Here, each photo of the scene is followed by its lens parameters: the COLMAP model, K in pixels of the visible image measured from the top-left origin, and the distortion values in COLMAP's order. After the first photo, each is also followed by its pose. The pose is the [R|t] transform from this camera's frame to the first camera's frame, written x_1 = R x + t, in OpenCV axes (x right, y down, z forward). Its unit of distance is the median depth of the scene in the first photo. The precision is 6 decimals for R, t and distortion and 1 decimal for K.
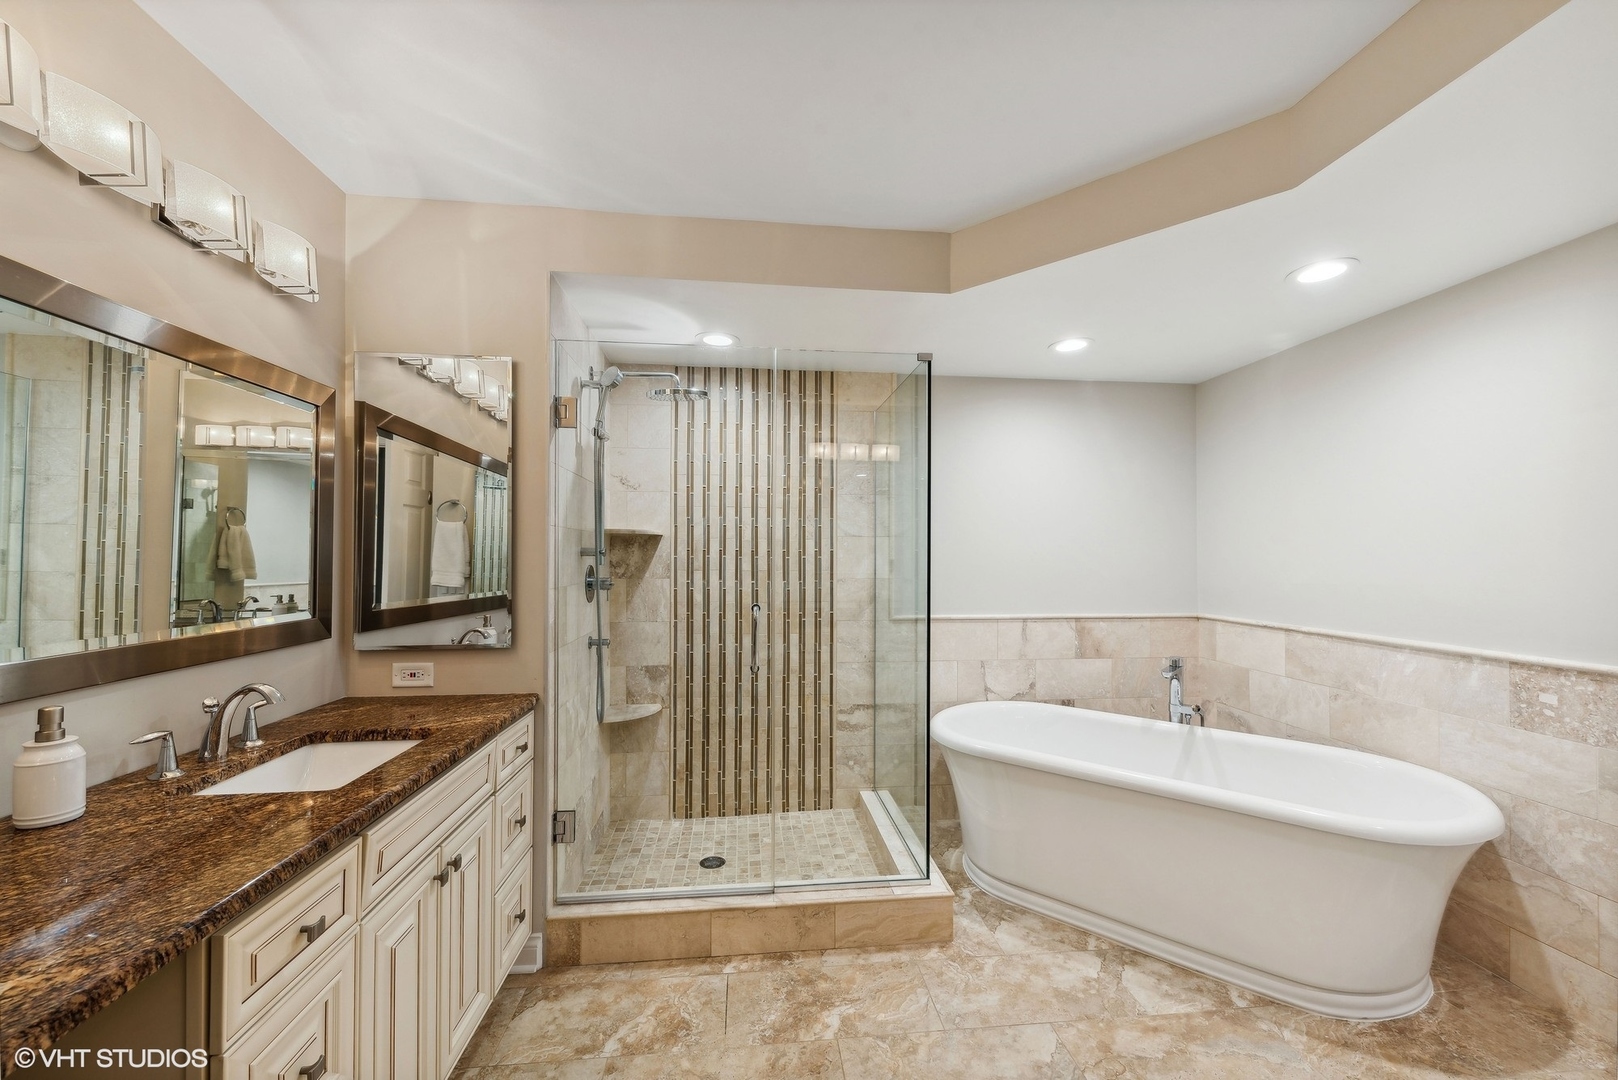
lens RADIAL K [[647.1, 0, 810.7], [0, 647.1, 549.3], [0, 0, 1]] dist [0.018368, 0.000196]
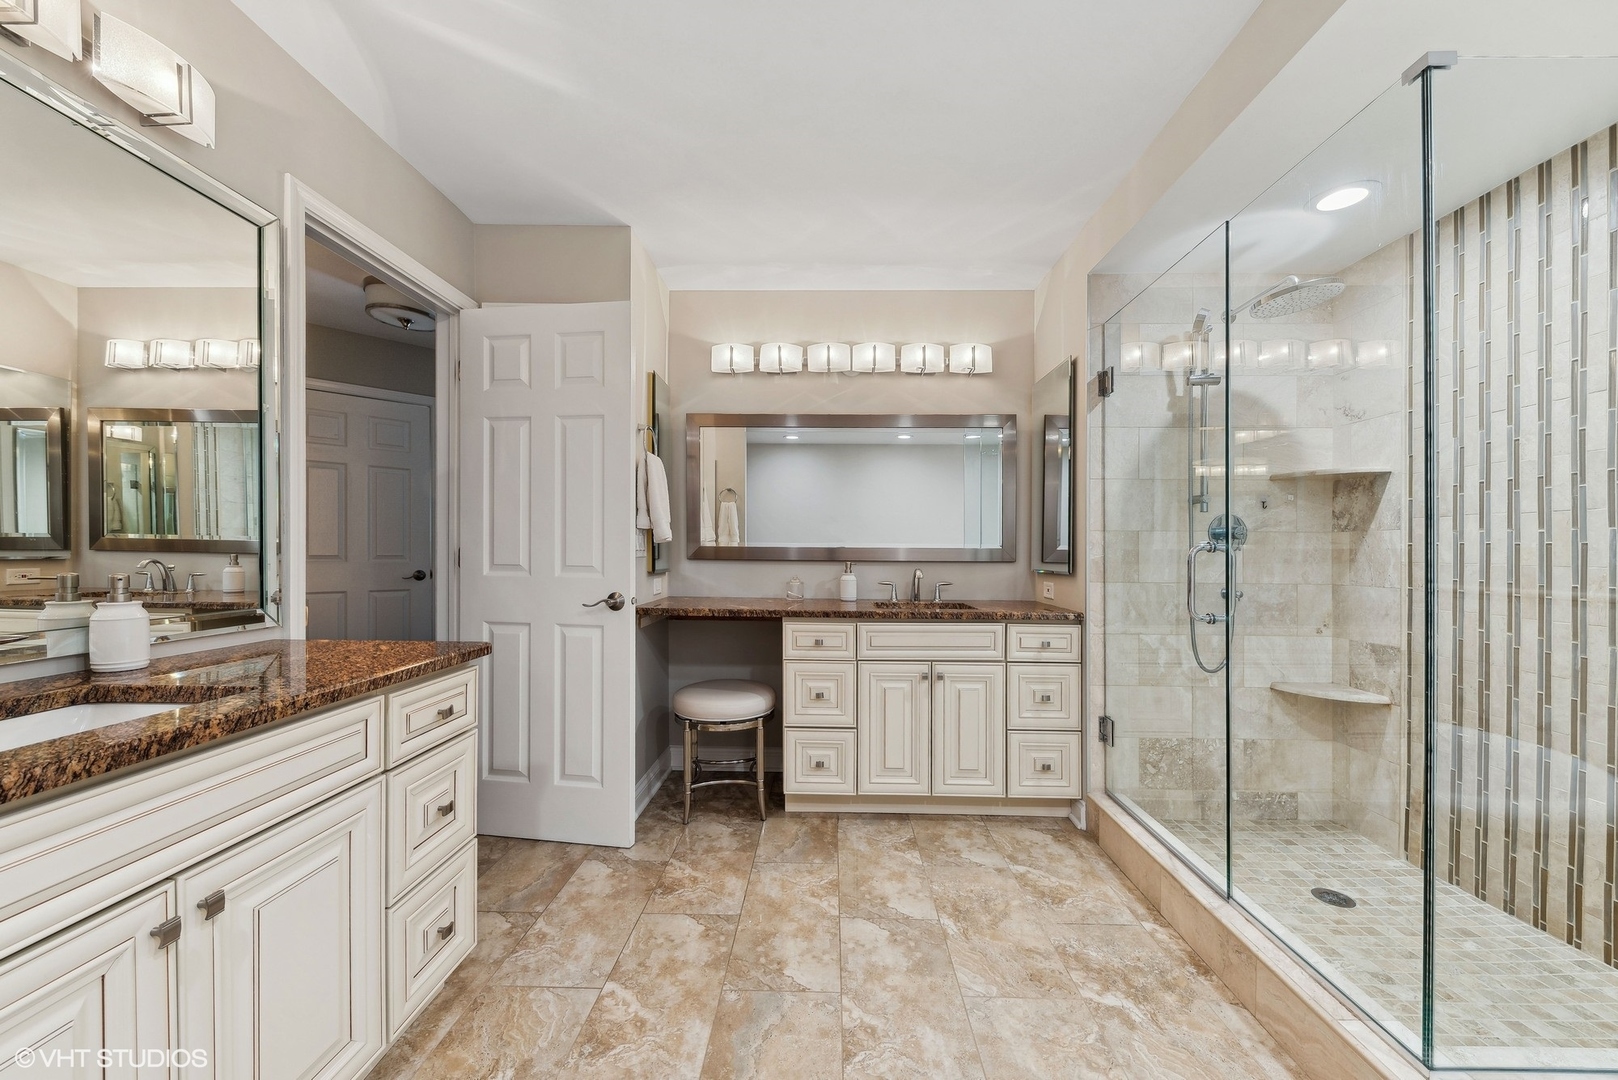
lens RADIAL K [[595.0, 0, 807.8], [0, 595.0, 549.9], [0, 0, 1]] dist [-0.000523, -0.000197]
pose [[-0.154579, -0.008403, -0.987945, 0.553784], [0.002002, 0.999959, -0.008819, 0.072947], [0.987978, -0.003341, -0.154556, 0.443996]]
